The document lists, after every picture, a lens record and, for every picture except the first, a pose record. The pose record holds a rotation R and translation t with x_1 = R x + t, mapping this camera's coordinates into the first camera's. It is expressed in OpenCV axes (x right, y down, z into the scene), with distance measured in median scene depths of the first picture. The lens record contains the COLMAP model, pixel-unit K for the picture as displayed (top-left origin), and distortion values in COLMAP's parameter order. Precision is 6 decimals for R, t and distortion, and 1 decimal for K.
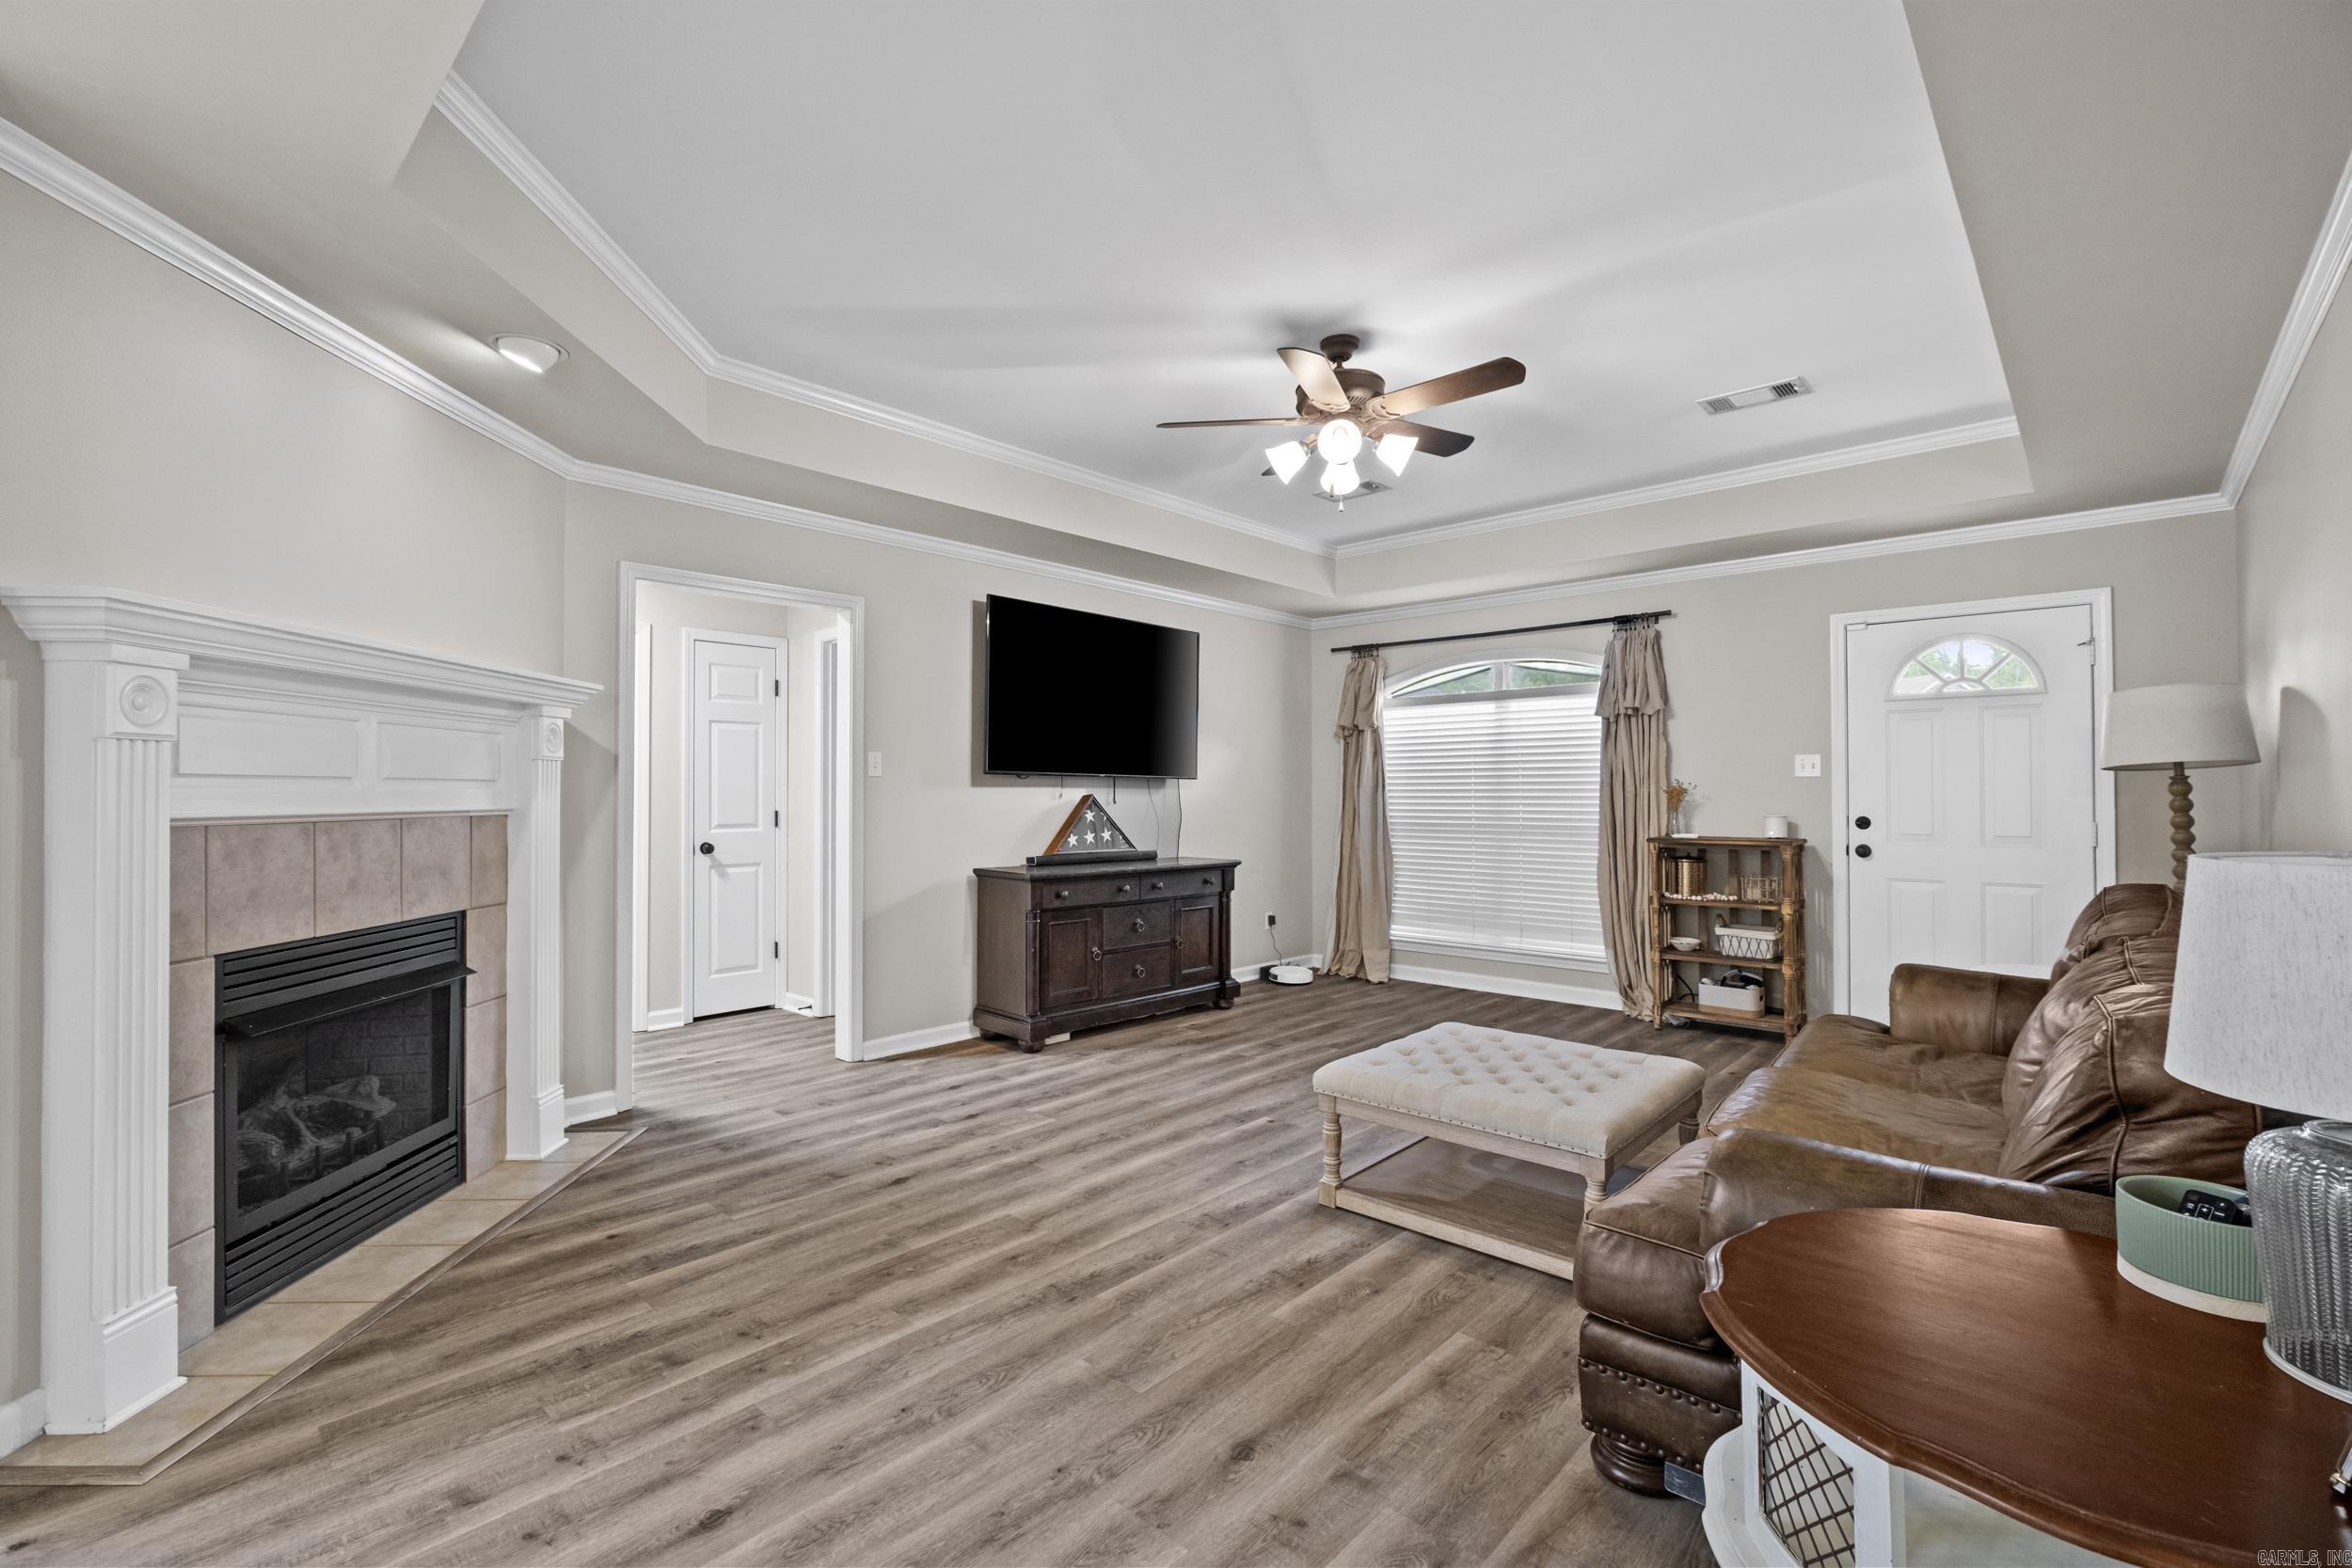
lens RADIAL K [[1017.6, 0, 1166.4], [0, 1017.6, 772.9], [0, 0, 1]] dist [-0.007682, -0.000054]
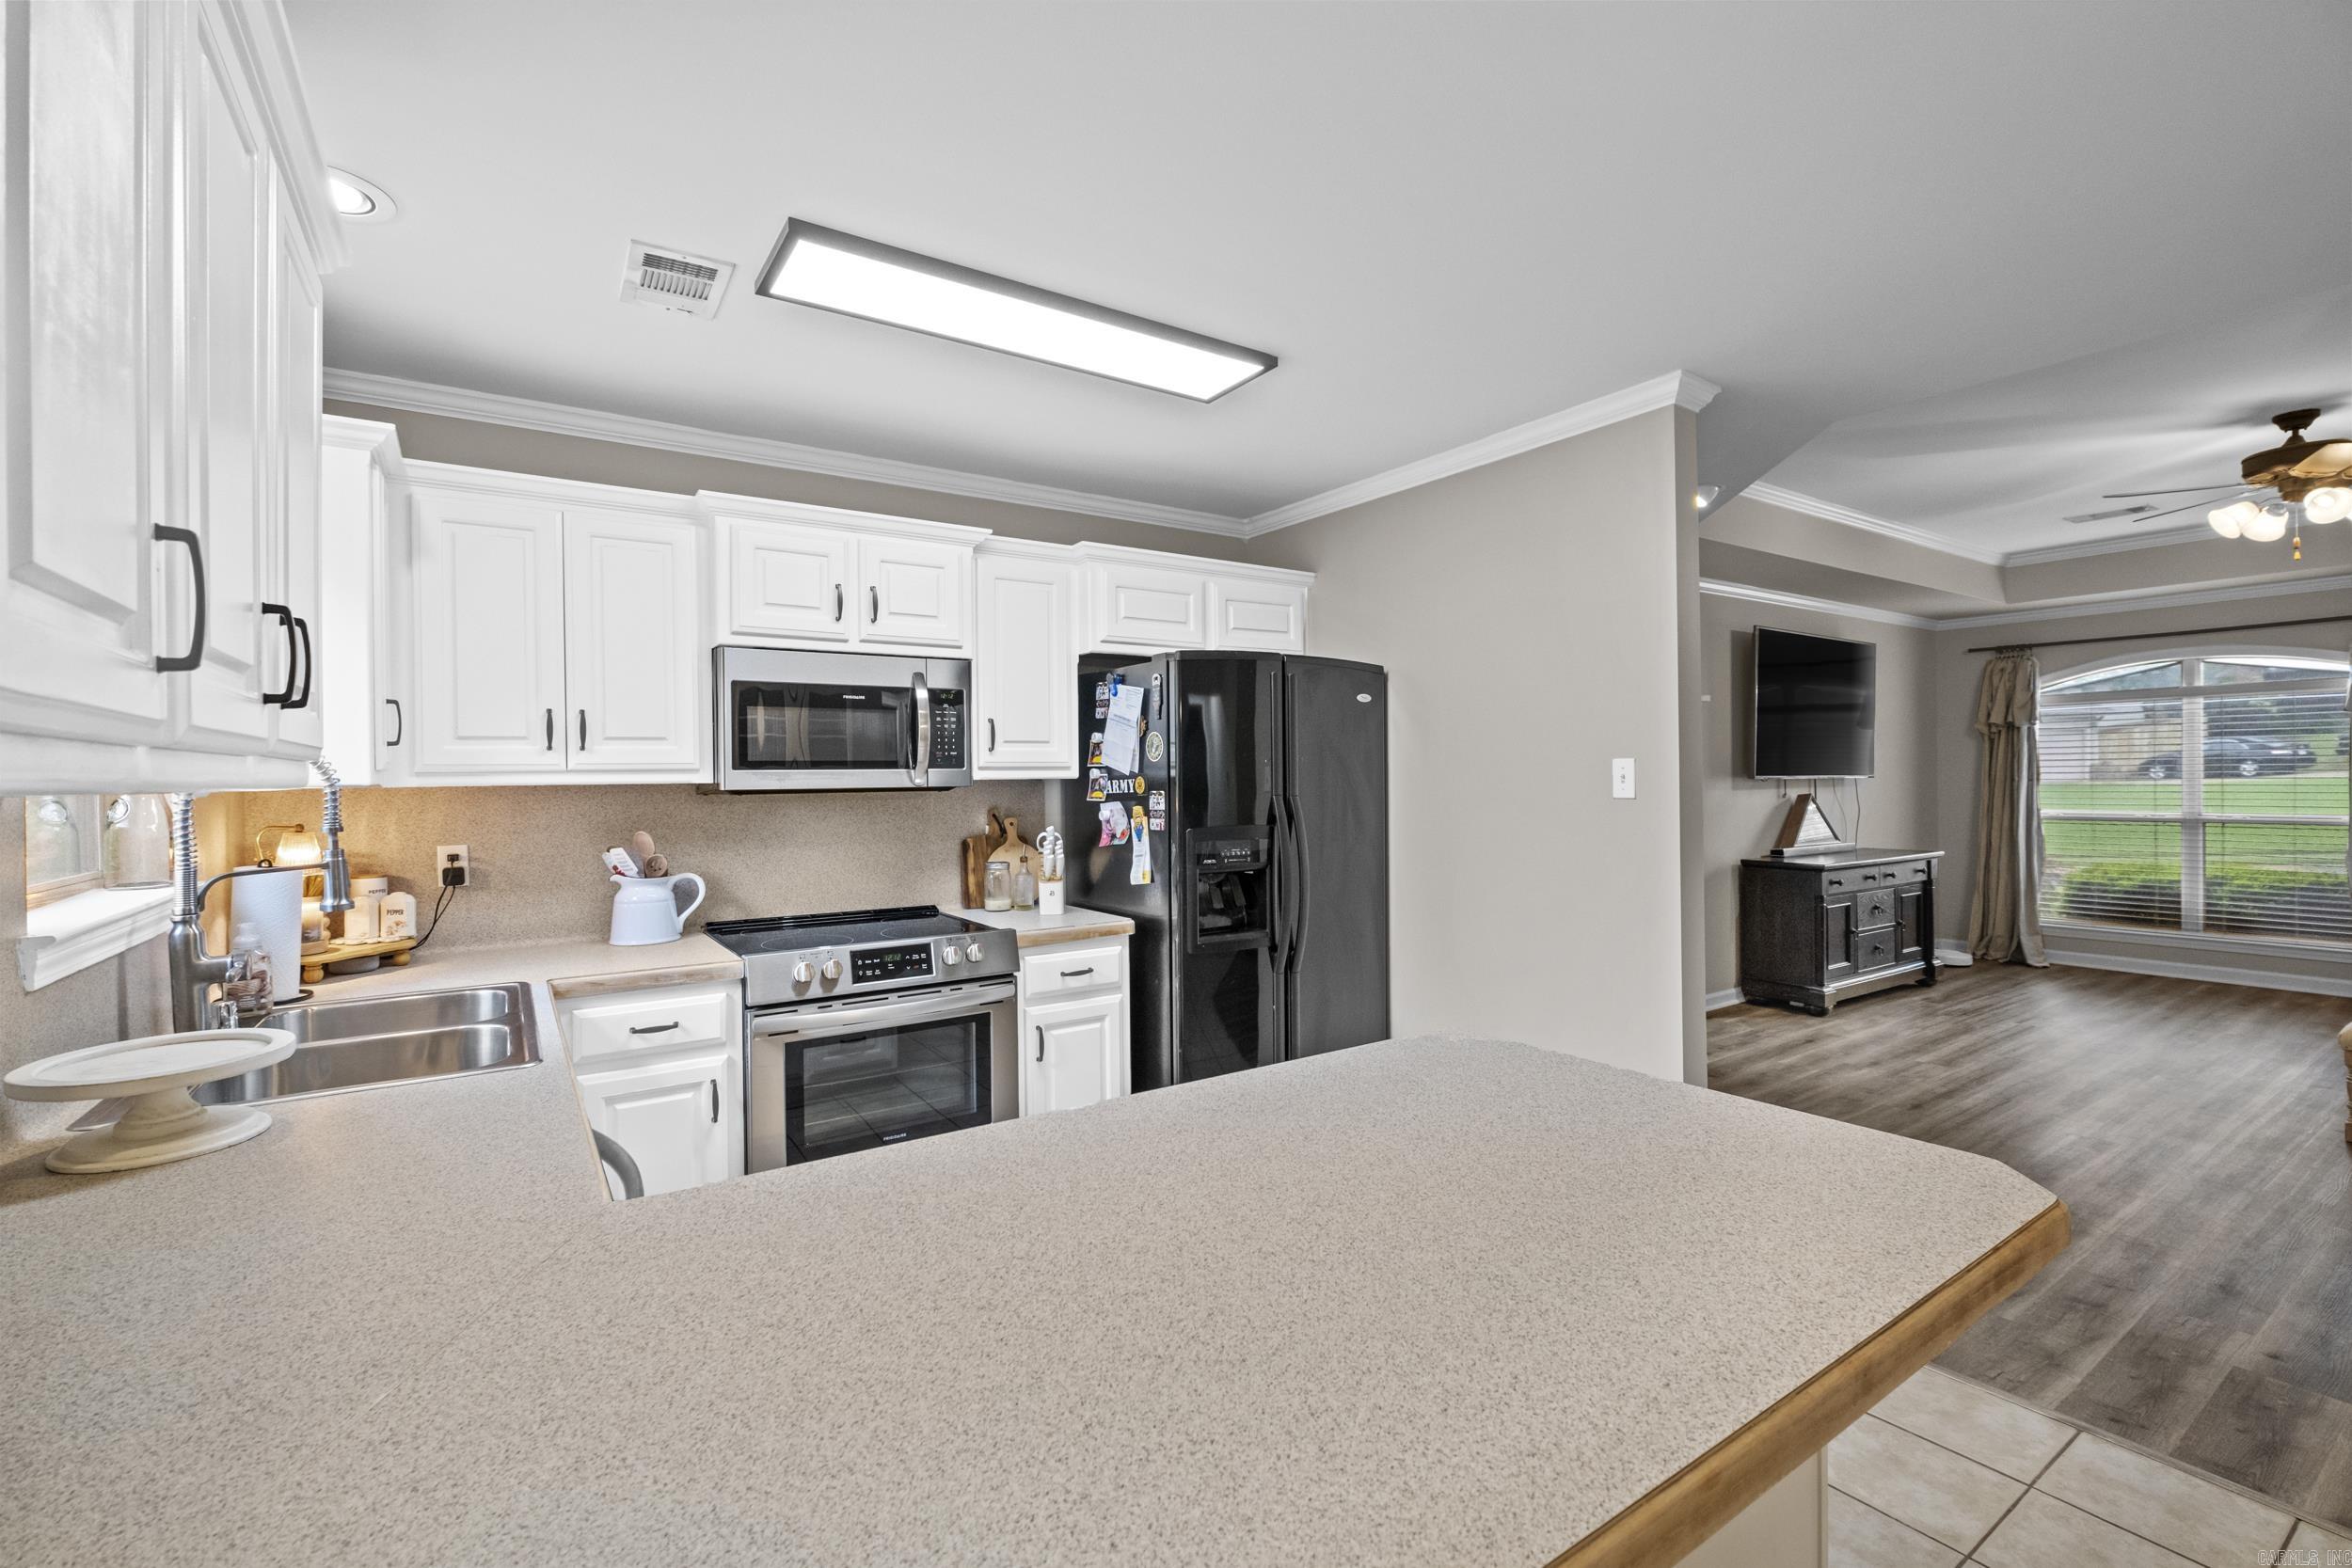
lens RADIAL K [[1014.9, 0, 1162.3], [0, 1014.9, 779.9], [0, 0, 1]] dist [-0.005866, -0.000252]
pose [[0.972918, -0.014350, -0.230704, -0.819146], [0.019982, 0.999556, 0.022098, -0.053617], [0.230285, -0.026109, 0.972773, -0.418220]]
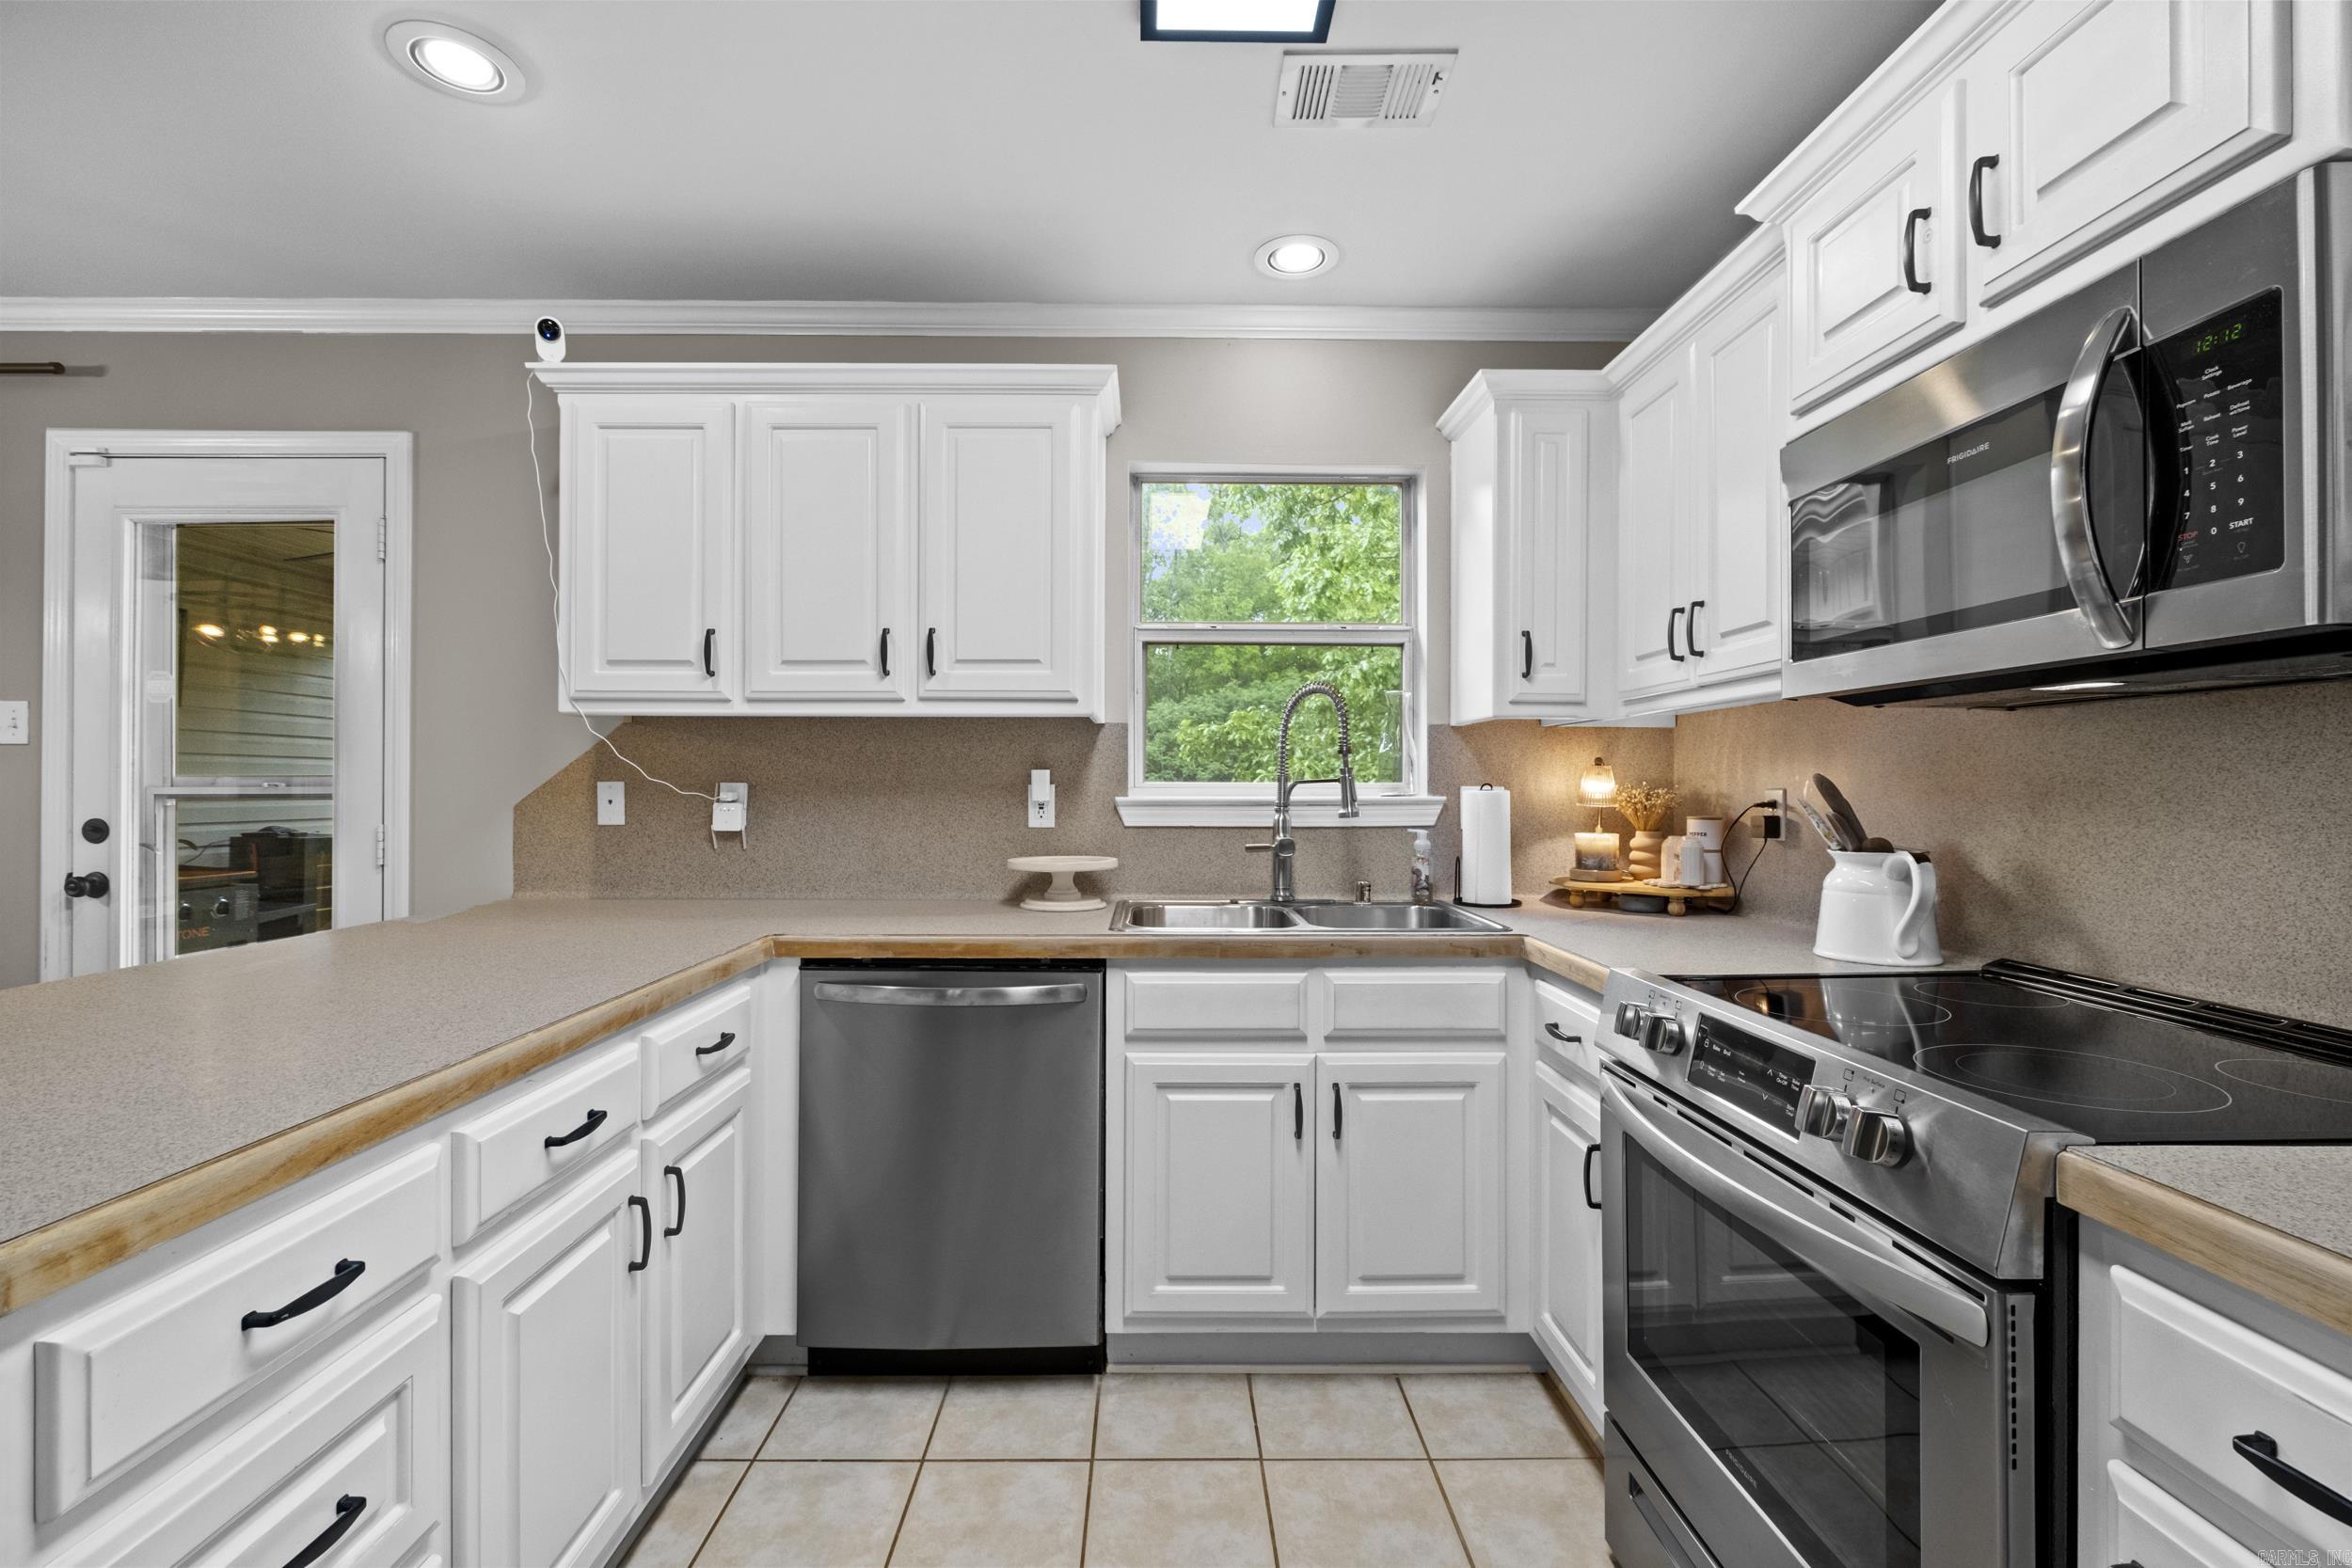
lens RADIAL K [[1014.9, 0, 1162.3], [0, 1014.9, 779.9], [0, 0, 1]] dist [-0.005866, -0.000252]
pose [[-0.722778, -0.008687, -0.691025, -0.826015], [0.009073, 0.999716, -0.022057, 0.009390], [0.691020, -0.022212, -0.722494, 0.421618]]
